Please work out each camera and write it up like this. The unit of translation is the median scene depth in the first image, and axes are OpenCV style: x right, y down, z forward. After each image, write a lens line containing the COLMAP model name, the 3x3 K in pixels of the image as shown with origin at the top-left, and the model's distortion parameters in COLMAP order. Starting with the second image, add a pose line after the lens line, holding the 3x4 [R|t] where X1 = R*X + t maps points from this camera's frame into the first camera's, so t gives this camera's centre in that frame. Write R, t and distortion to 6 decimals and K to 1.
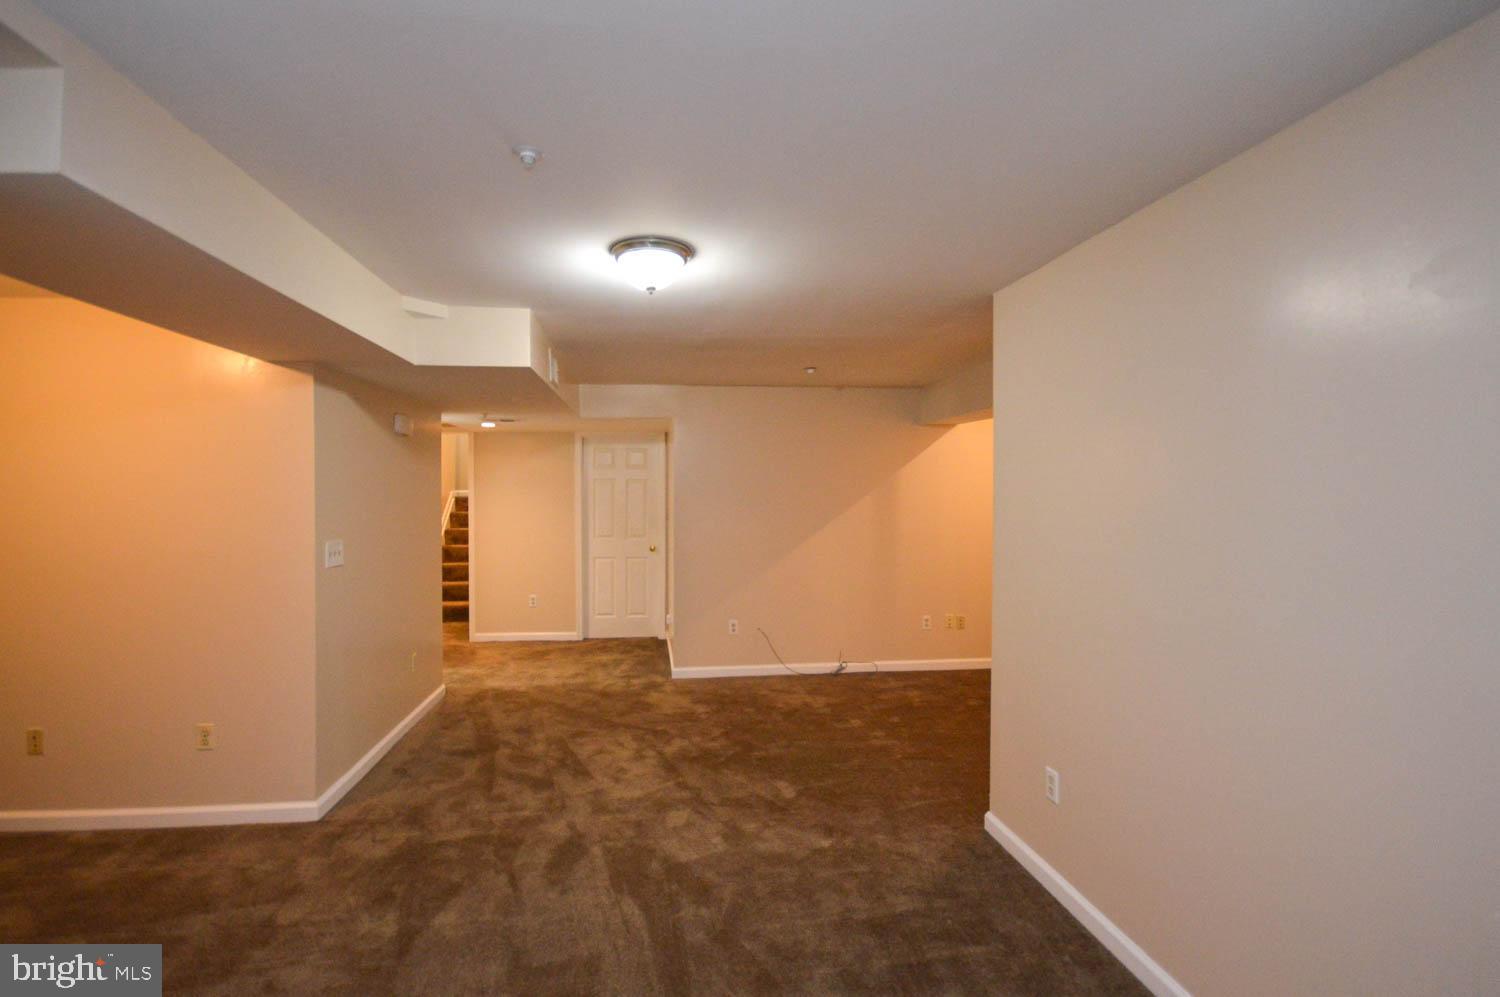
lens RADIAL K [[730.1, 0, 750.0], [0, 730.1, 498.5], [0, 0, 1]] dist [0.002639, 0.000277]
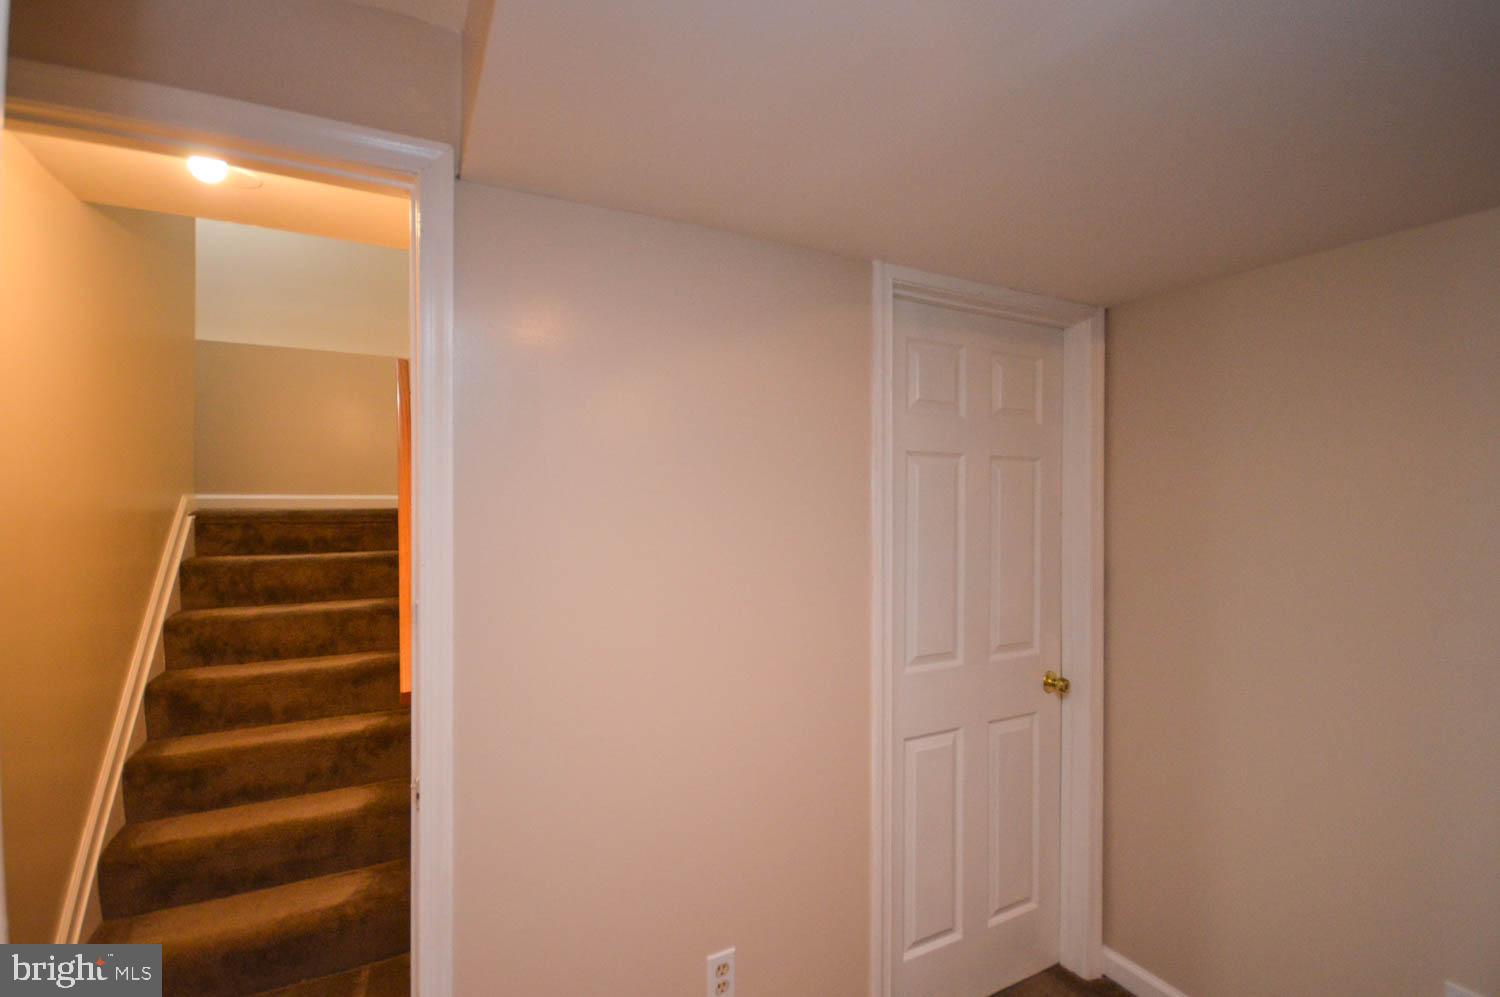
lens RADIAL K [[730.1, 0, 750.0], [0, 730.1, 498.5], [0, 0, 1]] dist [0.002639, 0.000277]
pose [[0.933939, 0.000272, 0.357431, -0.309339], [0.002312, 0.999974, -0.006802, -0.005579], [-0.357424, 0.007179, 0.933915, 0.649390]]
